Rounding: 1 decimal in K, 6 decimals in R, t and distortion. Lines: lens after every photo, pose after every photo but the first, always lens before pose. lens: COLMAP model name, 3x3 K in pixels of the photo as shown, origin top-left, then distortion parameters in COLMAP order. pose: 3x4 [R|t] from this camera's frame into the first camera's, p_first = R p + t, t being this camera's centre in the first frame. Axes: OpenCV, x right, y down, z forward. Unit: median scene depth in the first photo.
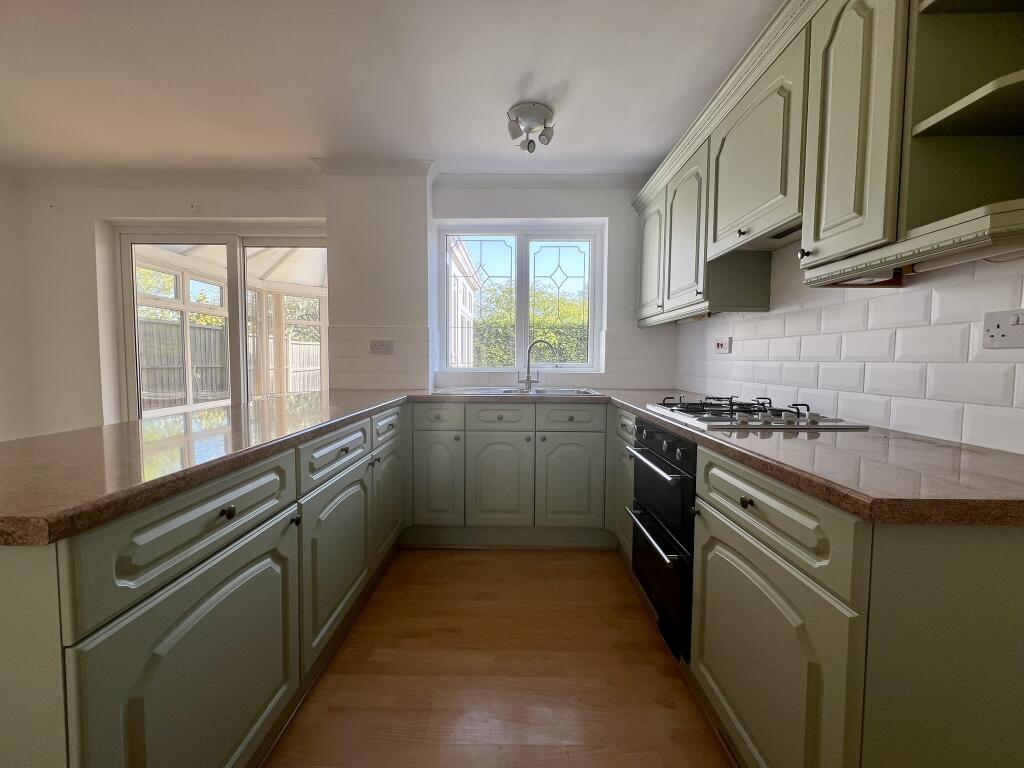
lens RADIAL K [[406.6, 0, 511.4], [0, 406.6, 382.0], [0, 0, 1]] dist [-0.001909, -0.000129]
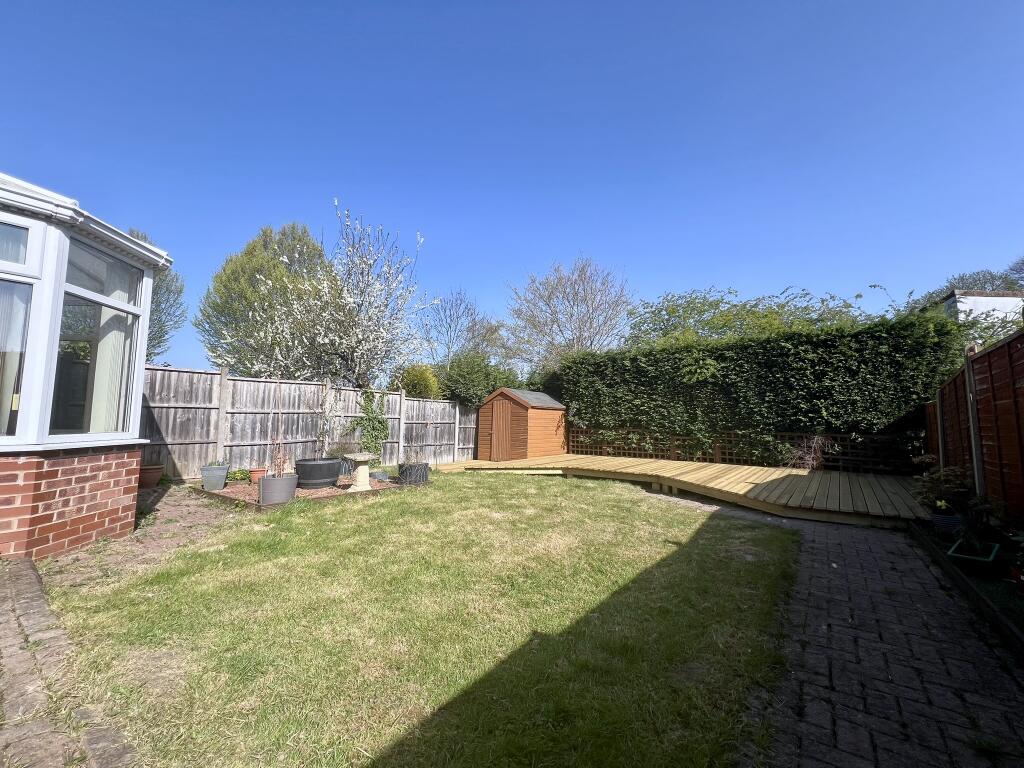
lens RADIAL K [[406.6, 0, 516.1], [0, 406.6, 384.9], [0, 0, 1]] dist [-0.001909, -0.000129]
pose [[0.789410, -0.058799, -0.611044, 0.236363], [-0.032578, 0.989987, -0.137351, 0.008054], [0.613002, 0.128332, 0.779589, 0.363203]]
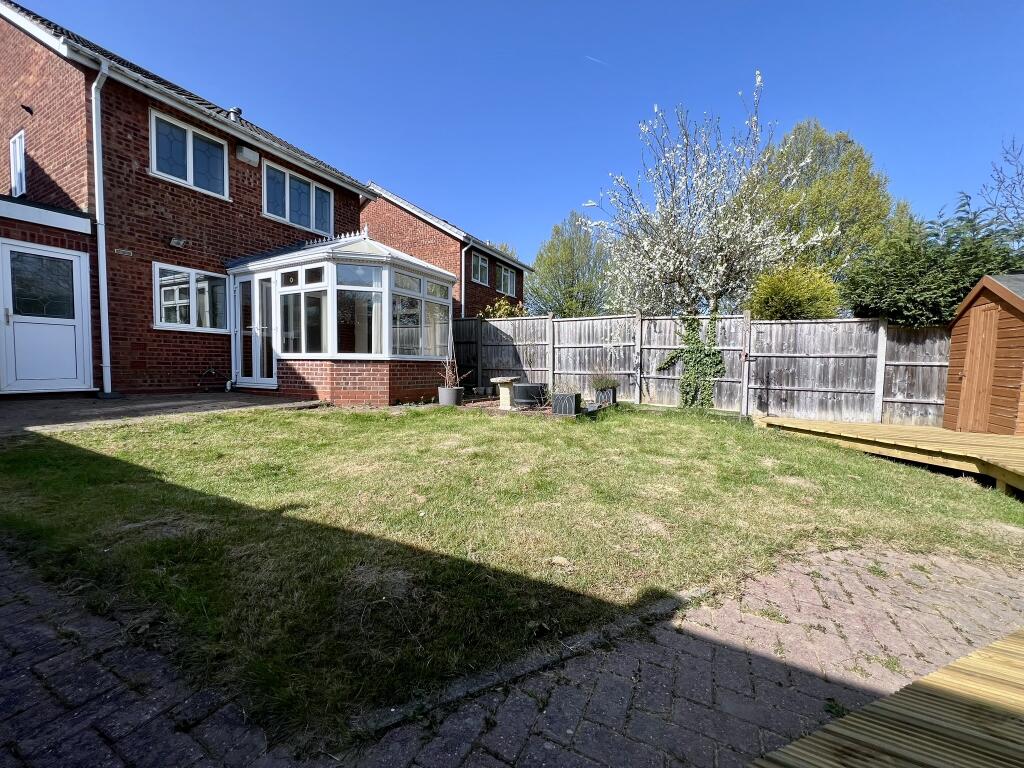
lens RADIAL K [[406.6, 0, 513.8], [0, 406.6, 385.8], [0, 0, 1]] dist [-0.001909, -0.000129]
pose [[-0.474075, 0.031504, -0.879921, 0.247656], [-0.065173, 0.995363, 0.070751, 0.003366], [0.878069, 0.090888, -0.469824, 0.788914]]
